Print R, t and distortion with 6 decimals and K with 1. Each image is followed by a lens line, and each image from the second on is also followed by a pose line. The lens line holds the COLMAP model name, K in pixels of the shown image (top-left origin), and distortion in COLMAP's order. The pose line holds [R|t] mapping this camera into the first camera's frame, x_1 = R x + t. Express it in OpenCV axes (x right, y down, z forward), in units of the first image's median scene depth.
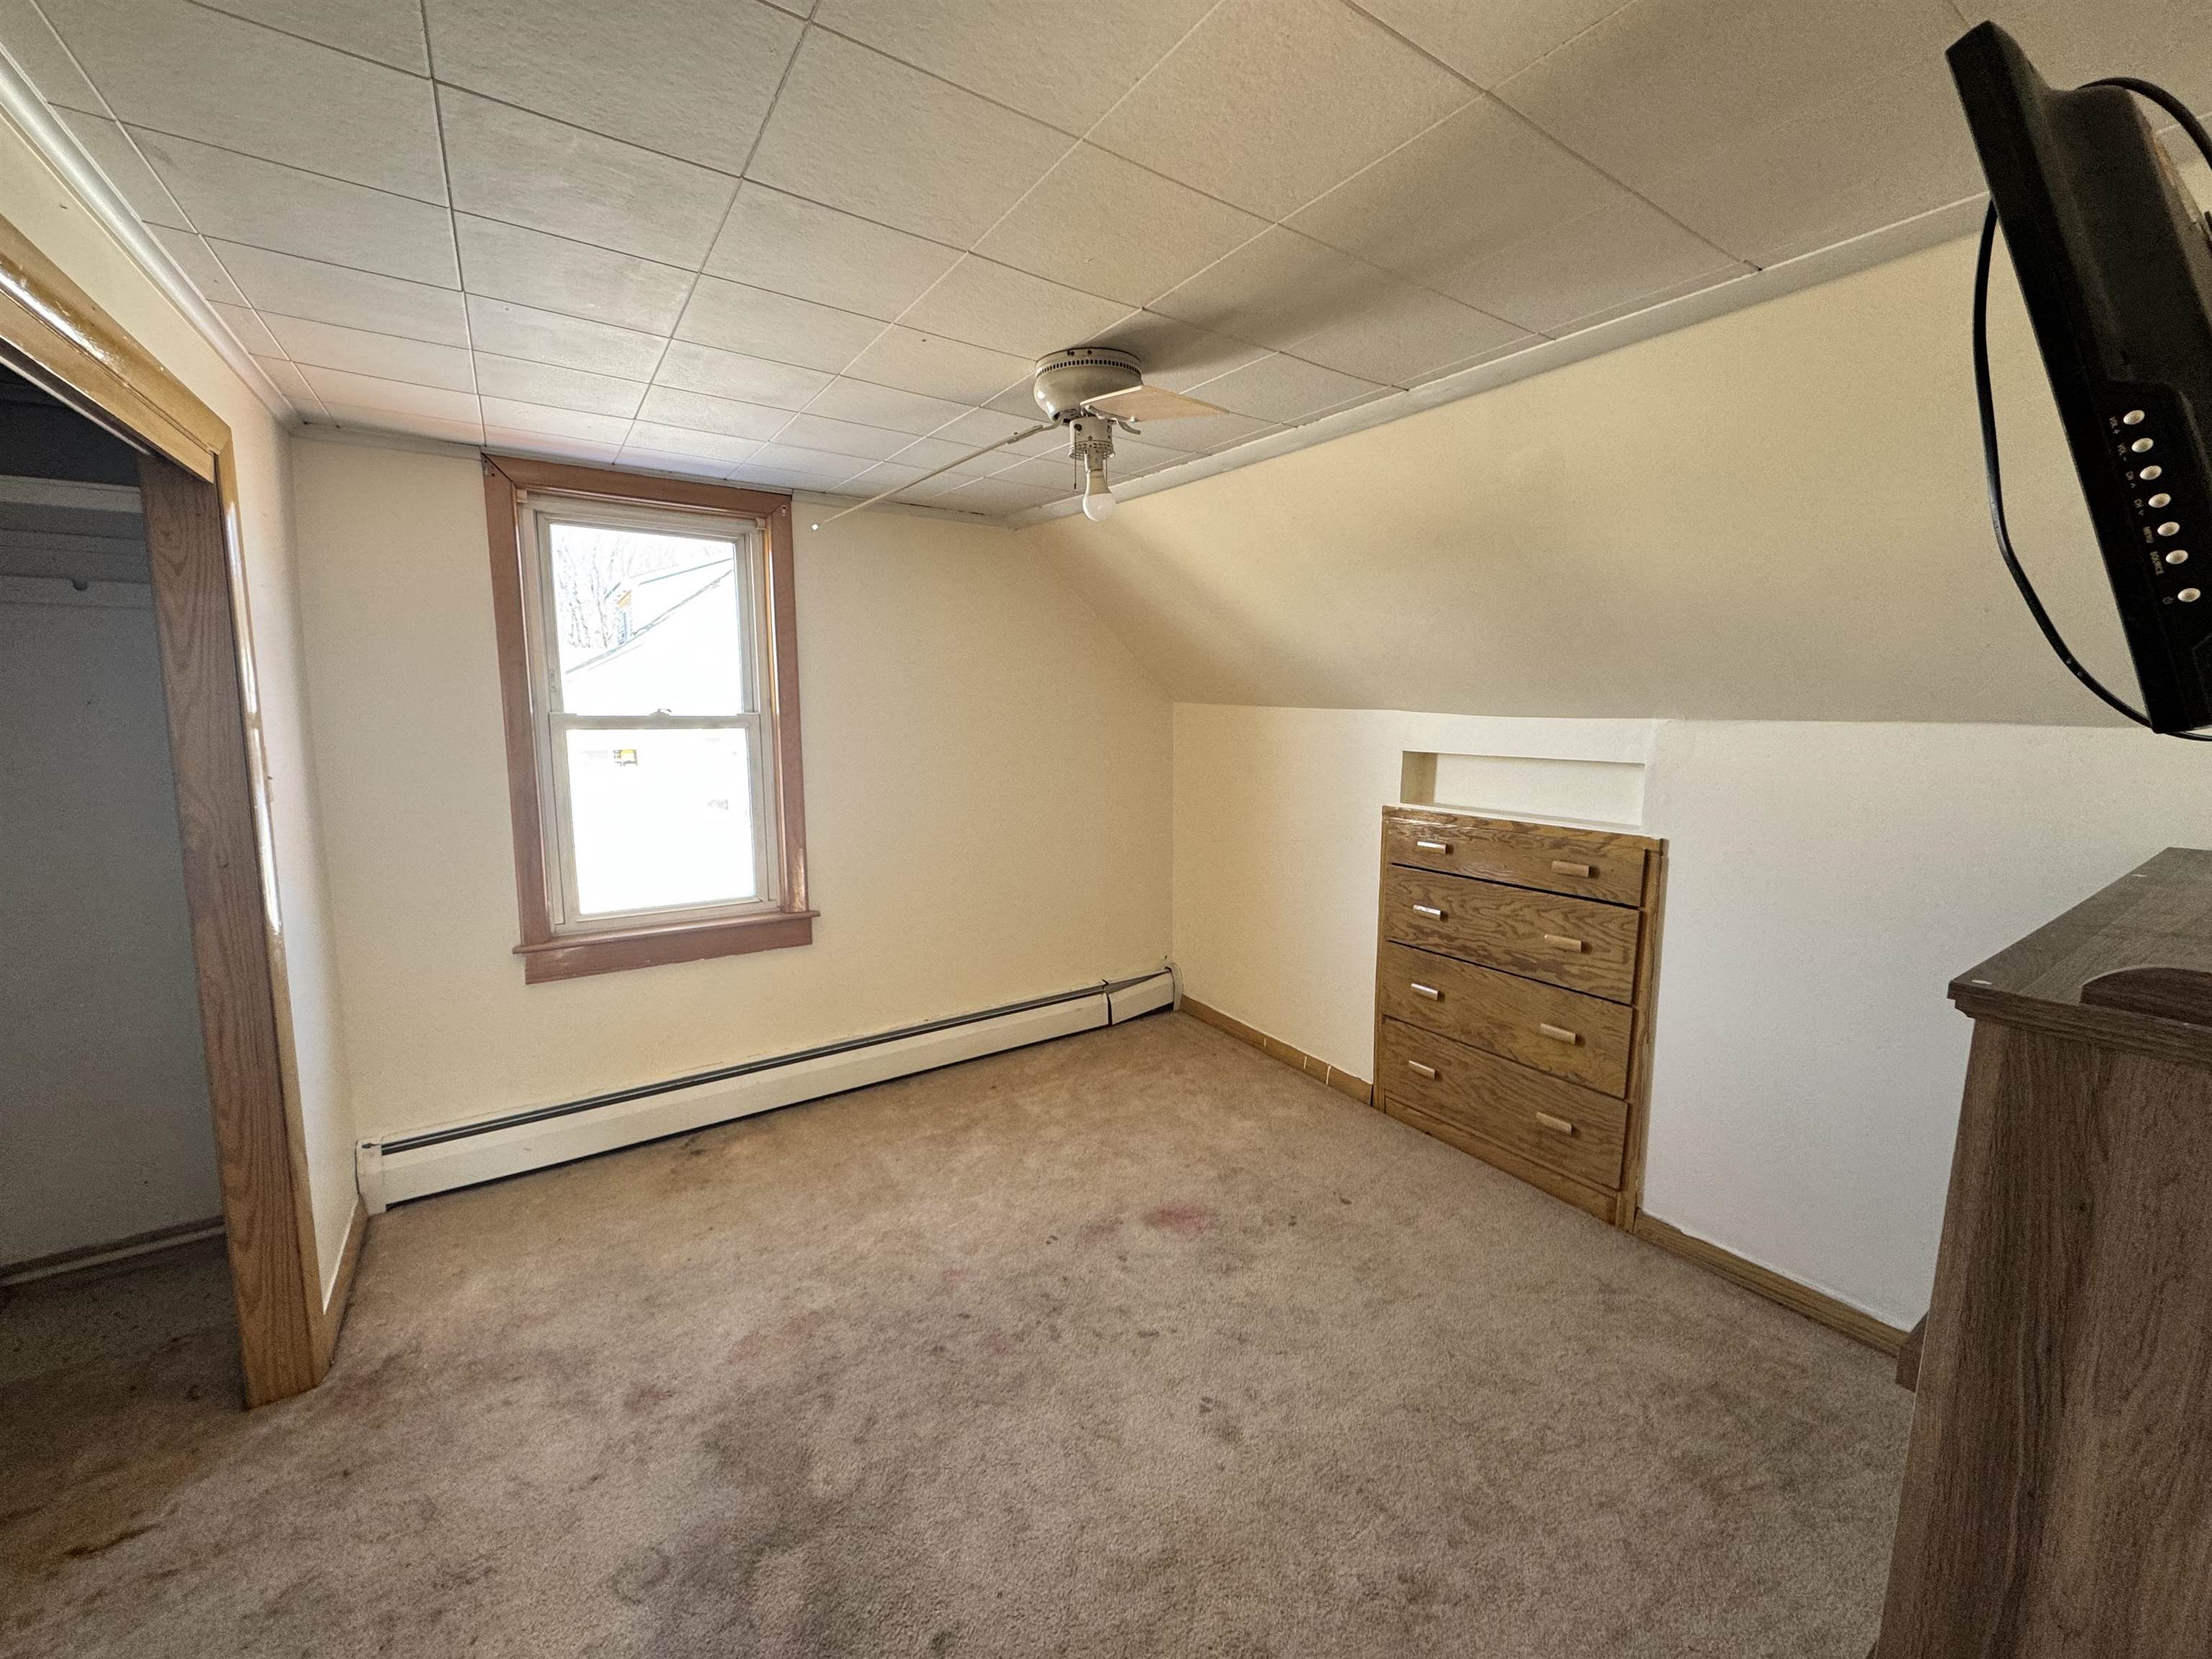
lens RADIAL K [[875.4, 0, 1106.0], [0, 875.4, 823.8], [0, 0, 1]] dist [-0.001029, -0.000225]
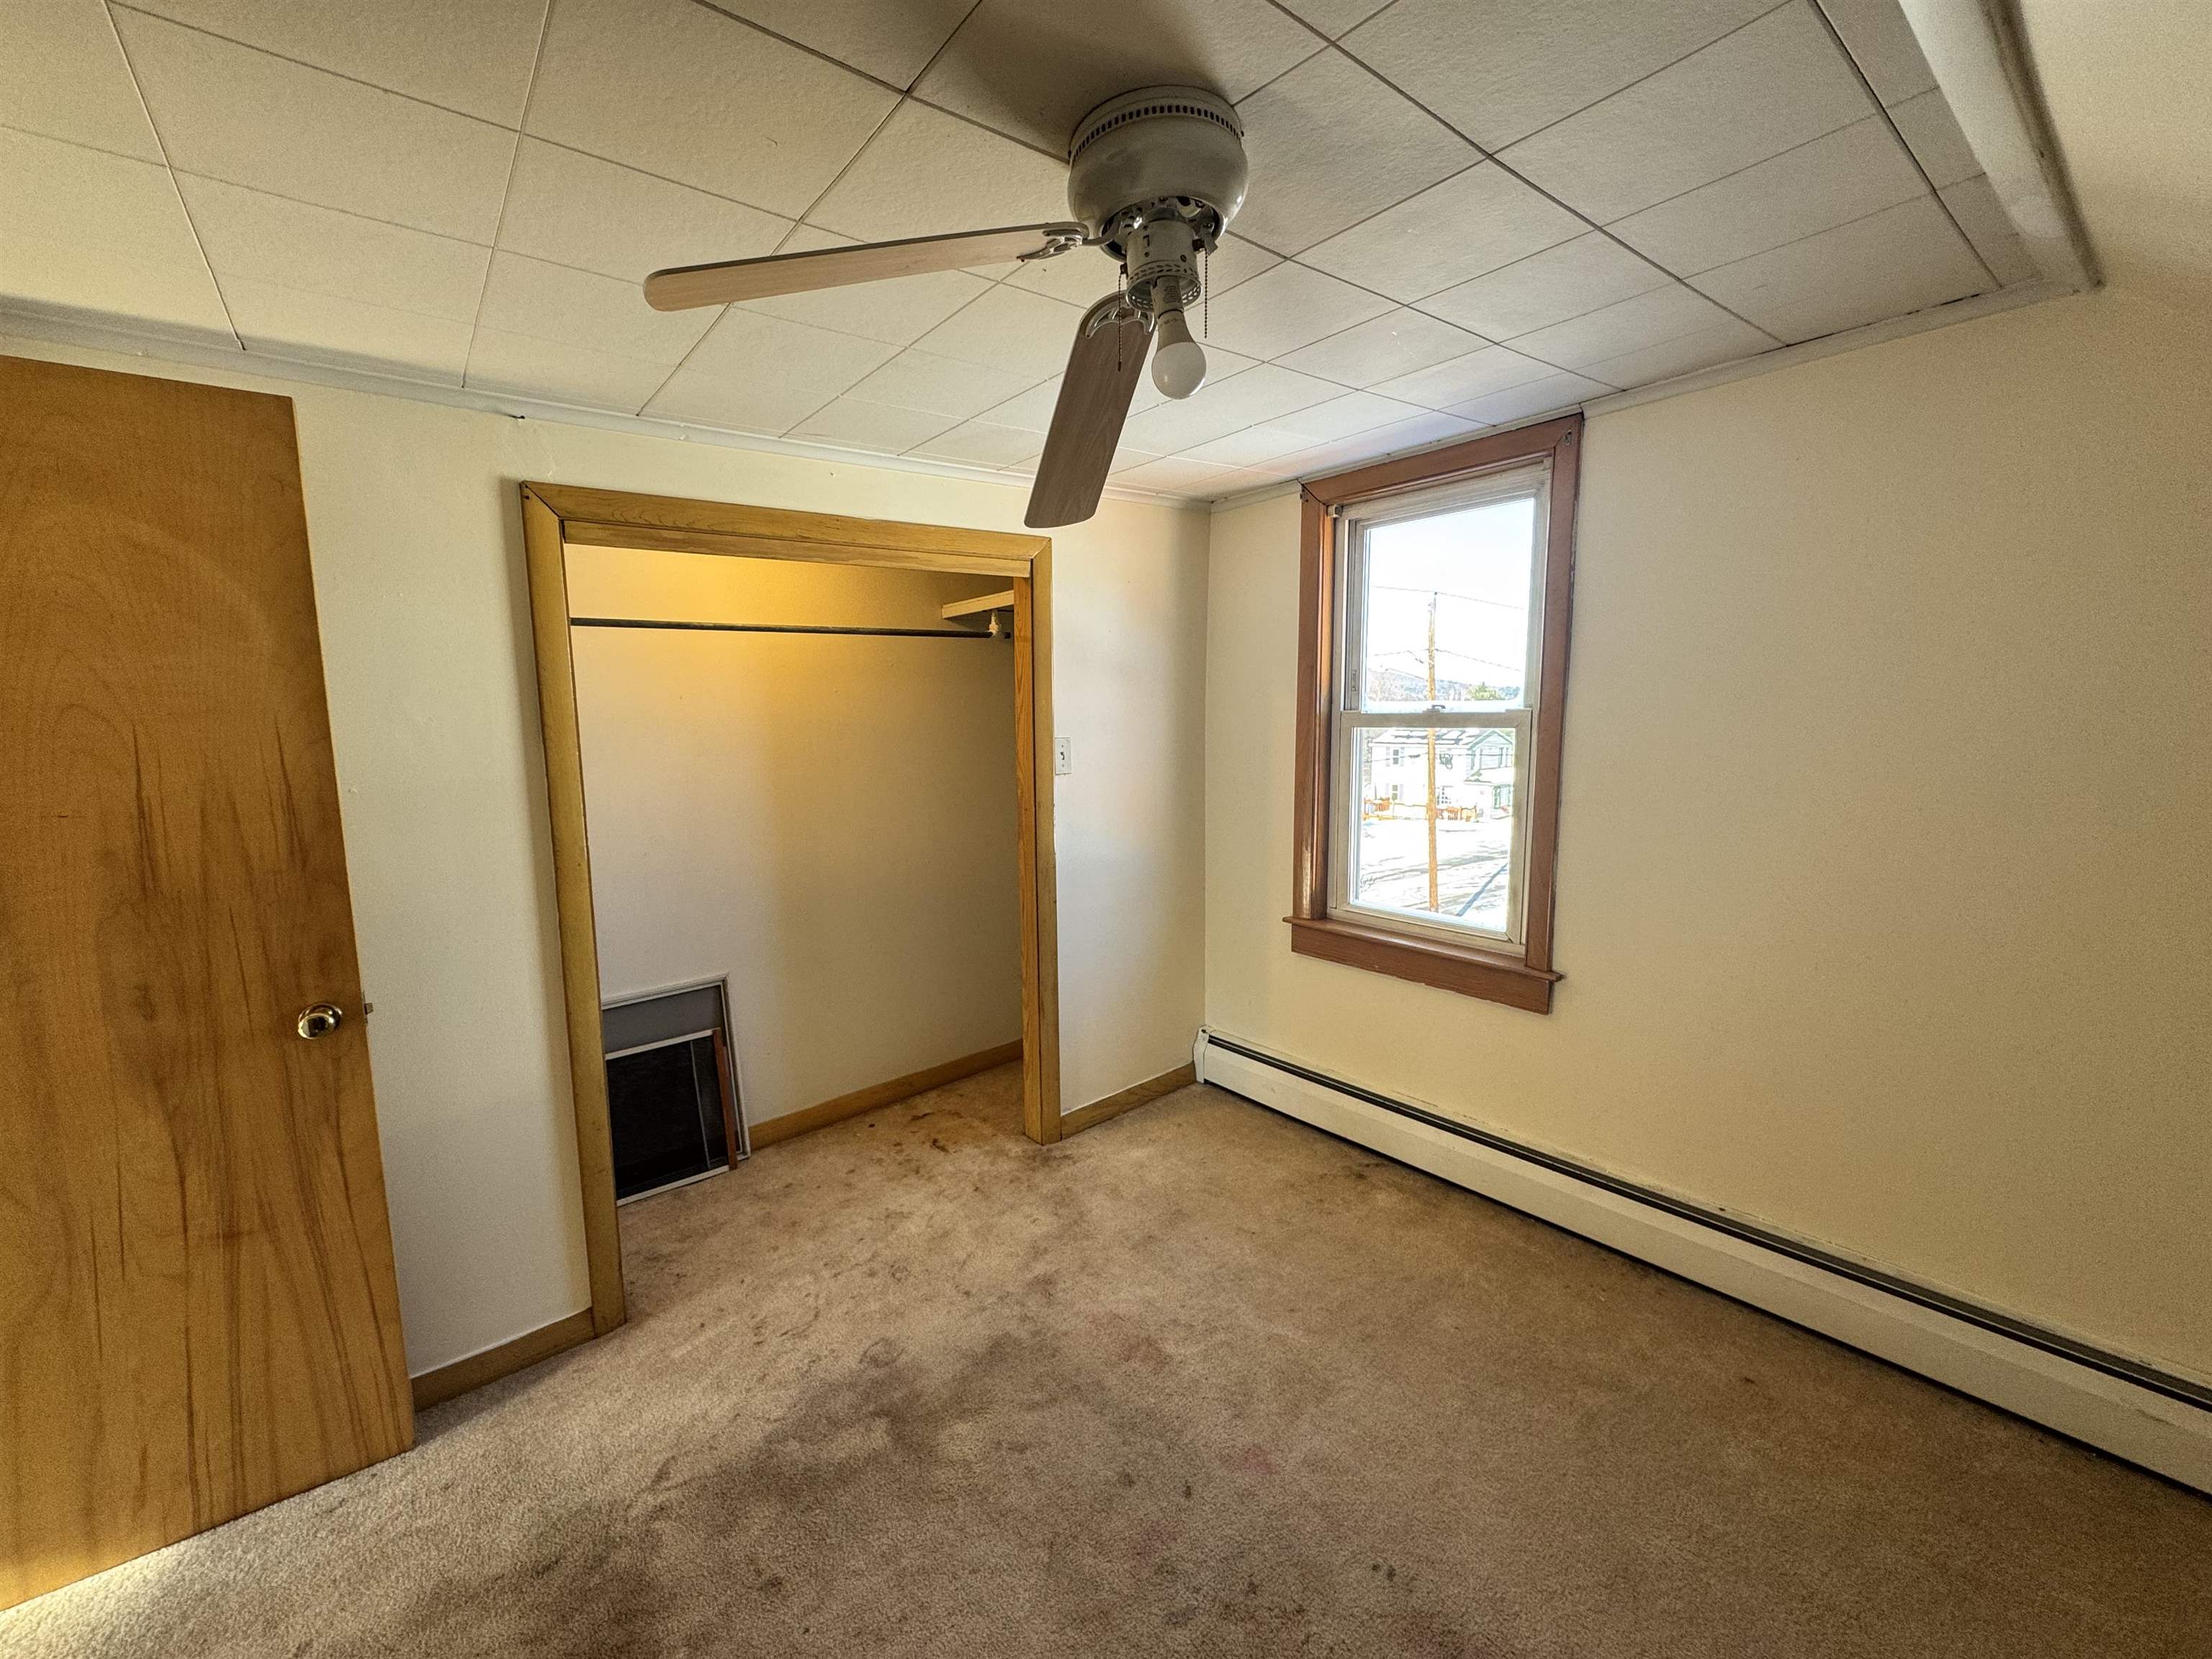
lens RADIAL K [[875.4, 0, 1106.0], [0, 875.4, 823.8], [0, 0, 1]] dist [-0.001029, -0.000225]
pose [[0.091071, 0.123294, -0.988183, 0.420725], [-0.104606, 0.988001, 0.113631, -0.084470], [0.990335, 0.093022, 0.102876, 0.633381]]
